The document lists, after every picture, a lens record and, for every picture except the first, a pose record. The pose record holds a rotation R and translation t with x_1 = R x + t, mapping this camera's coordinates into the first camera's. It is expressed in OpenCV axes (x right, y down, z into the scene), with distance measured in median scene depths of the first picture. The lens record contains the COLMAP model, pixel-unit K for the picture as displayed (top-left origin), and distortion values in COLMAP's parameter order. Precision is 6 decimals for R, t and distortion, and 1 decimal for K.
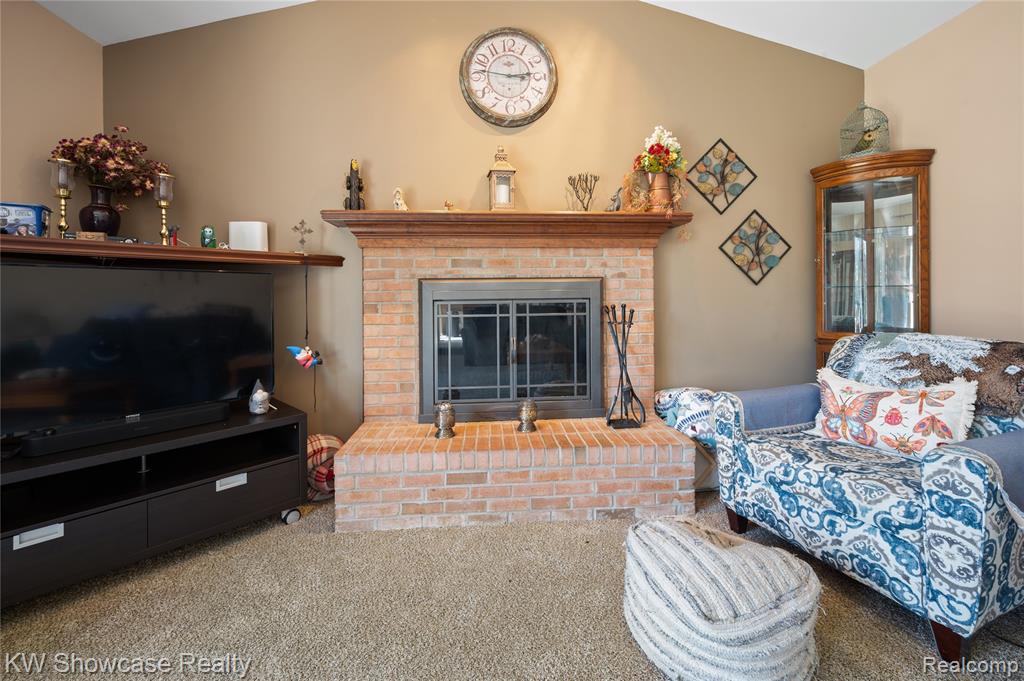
lens RADIAL K [[418.6, 0, 520.3], [0, 418.6, 295.2], [0, 0, 1]] dist [0.000400, 0.000198]
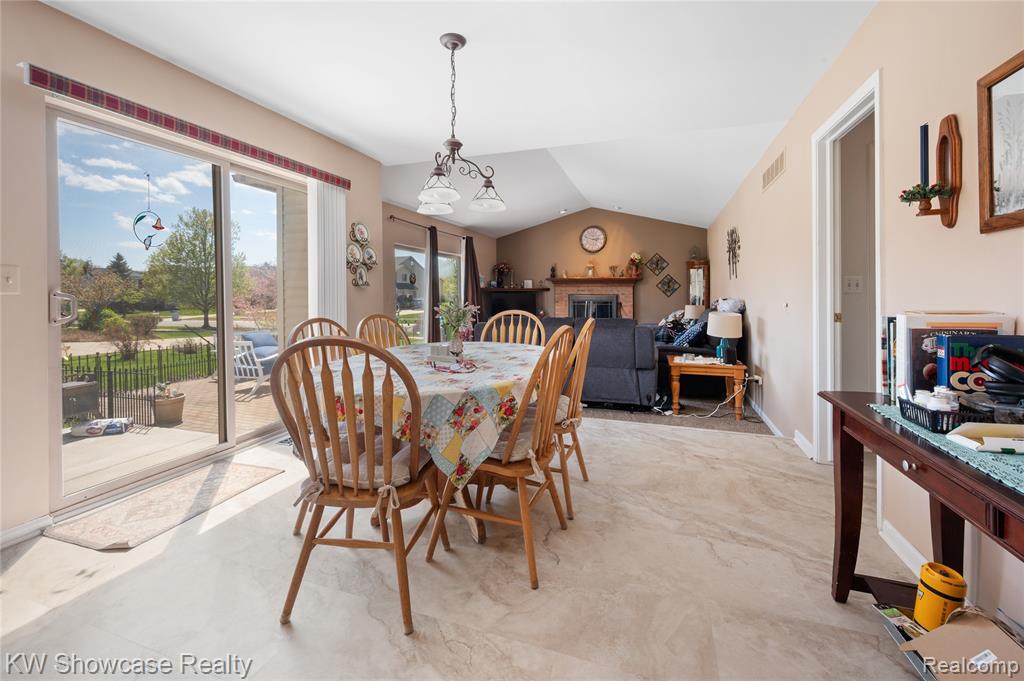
lens RADIAL K [[423.3, 0, 516.9], [0, 423.3, 288.5], [0, 0, 1]] dist [-0.000780, -0.000047]
pose [[0.918193, 0.006316, -0.396082, 0.882384], [-0.009006, 0.999947, -0.004931, -0.072155], [0.396030, 0.008095, 0.918202, -2.826173]]
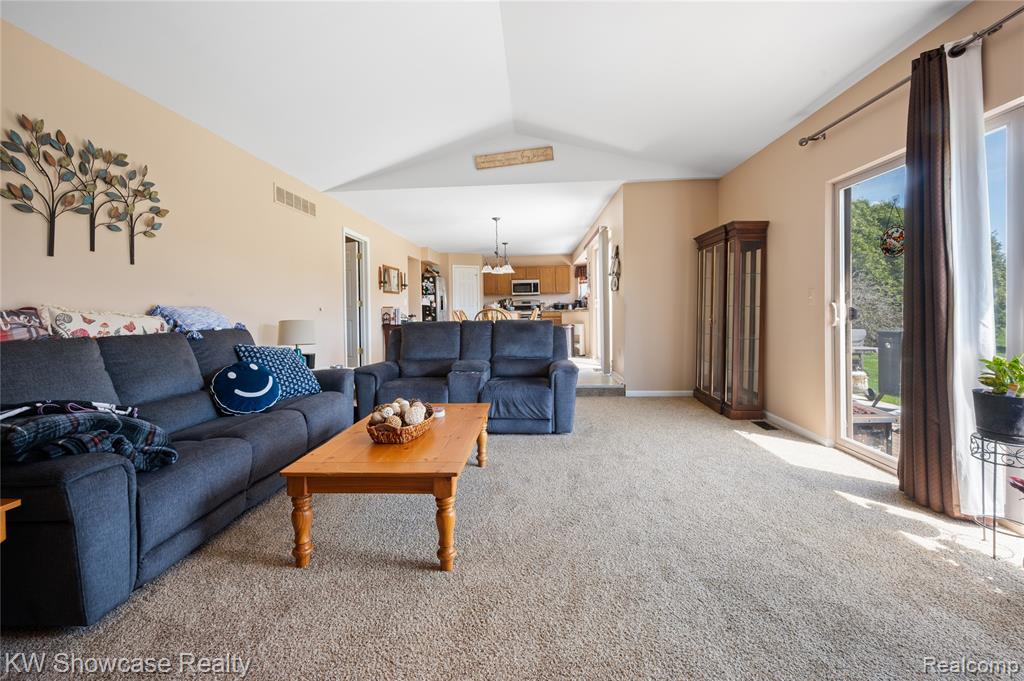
lens RADIAL K [[409.0, 0, 509.3], [0, 409.0, 313.4], [0, 0, 1]] dist [0.000086, 0.000154]
pose [[-0.989366, 0.030646, 0.142183, -0.067177], [0.031991, 0.999462, 0.007184, 0.002637], [-0.141887, 0.011656, -0.989814, 0.658725]]
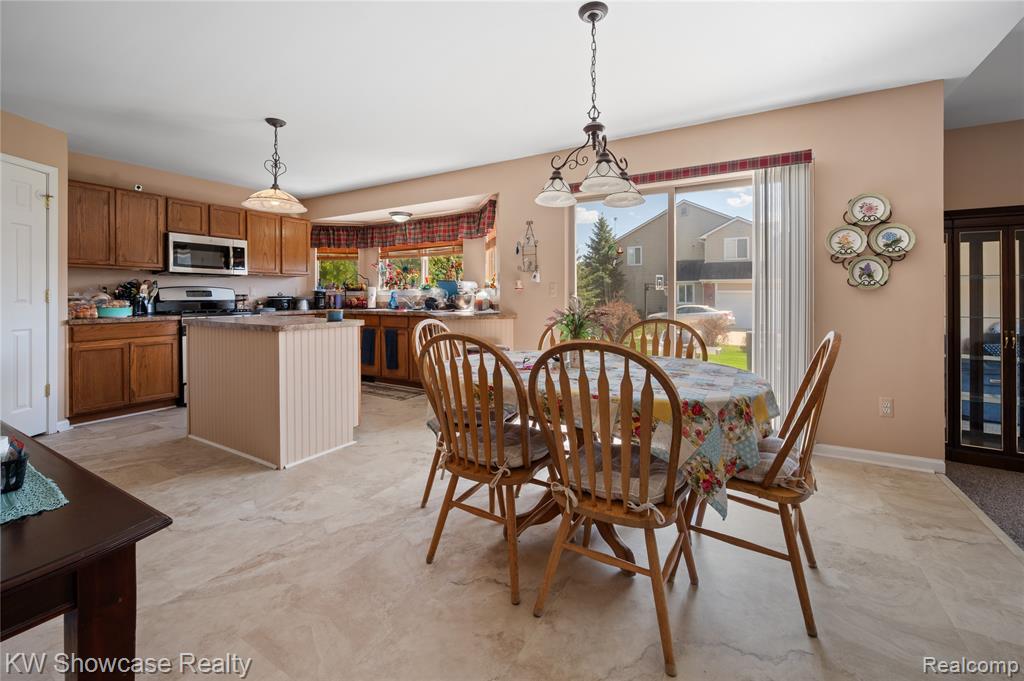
lens RADIAL K [[422.3, 0, 517.0], [0, 422.3, 295.2], [0, 0, 1]] dist [-0.002023, -0.000230]
pose [[-0.574178, 0.010682, -0.818661, 1.153413], [0.007225, 0.999942, 0.007980, -0.076250], [0.818699, -0.001333, -0.574222, -1.669899]]
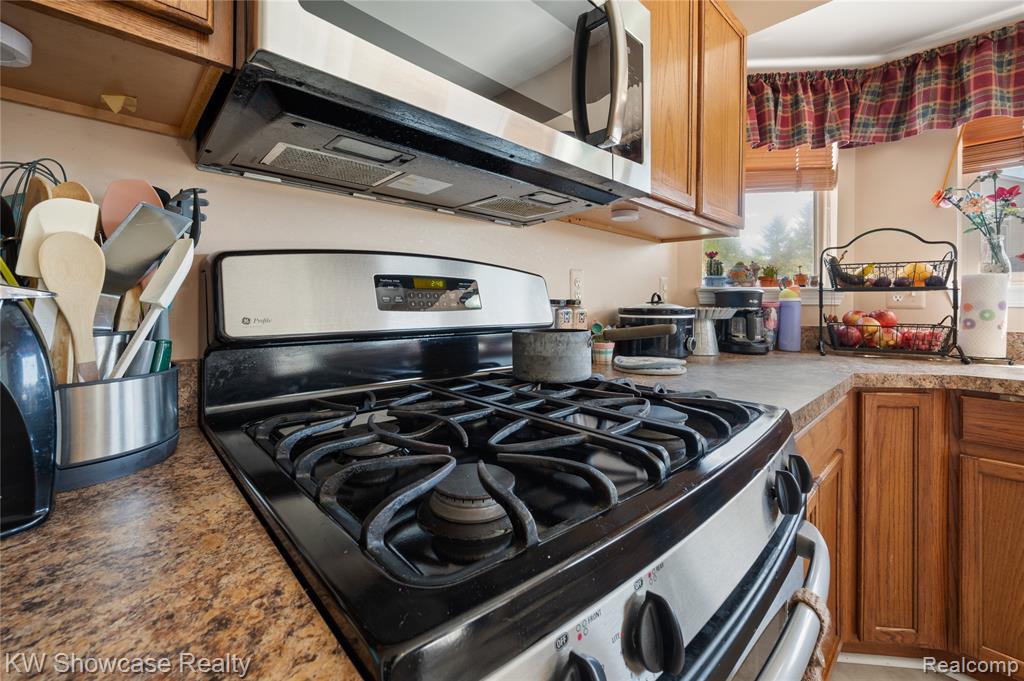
lens RADIAL K [[427.4, 0, 514.2], [0, 427.4, 300.1], [0, 0, 1]] dist [-0.000698, -0.000028]
pose [[-0.778514, 0.001168, -0.627626, 0.573772], [-0.001124, 0.999994, 0.003255, -0.073637], [0.627626, 0.003240, -0.778508, -3.661359]]
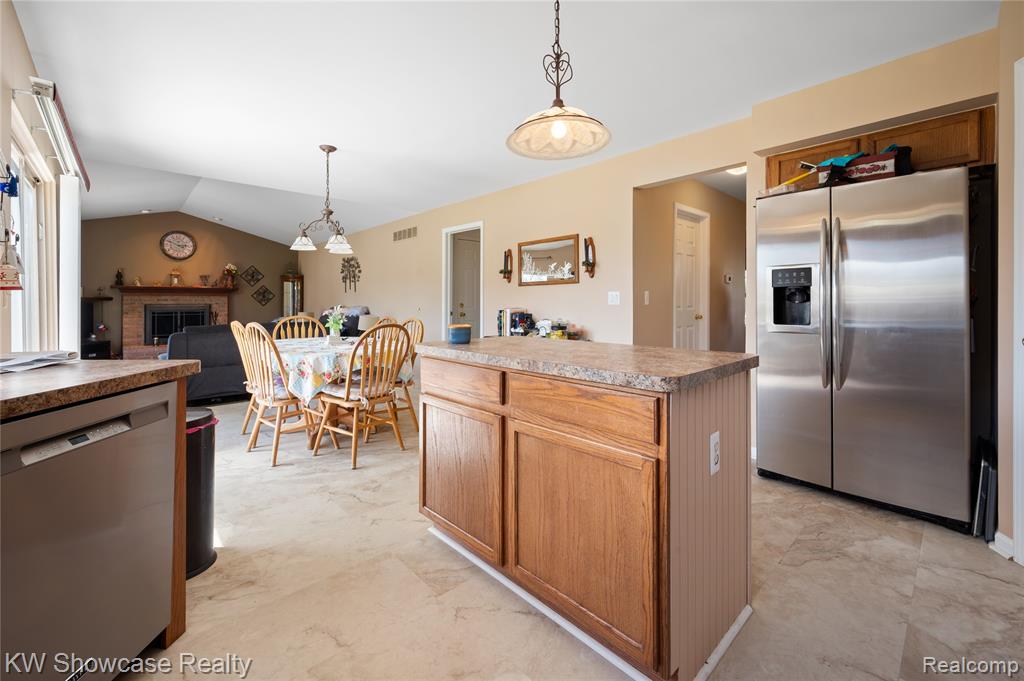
lens RADIAL K [[417.2, 0, 508.3], [0, 417.2, 299.4], [0, 0, 1]] dist [-0.002310, -0.000296]
pose [[0.784546, 0.010105, 0.619988, -0.018921], [-0.006342, 0.999946, -0.008271, -0.073109], [-0.620038, 0.002557, 0.784568, -3.572883]]
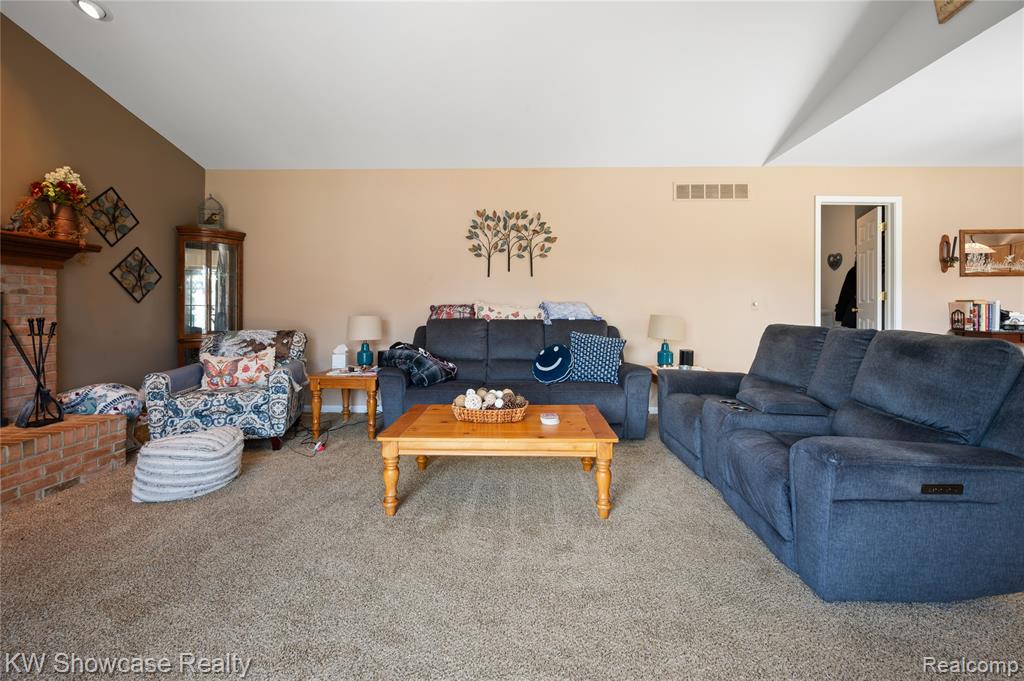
lens RADIAL K [[414.9, 0, 515.7], [0, 414.9, 312.4], [0, 0, 1]] dist [-0.001687, -0.000154]
pose [[0.099165, 0.000054, 0.995071, -0.719212], [-0.001591, 0.999999, 0.000105, 0.004049], [-0.995070, -0.001594, 0.099165, -0.380125]]
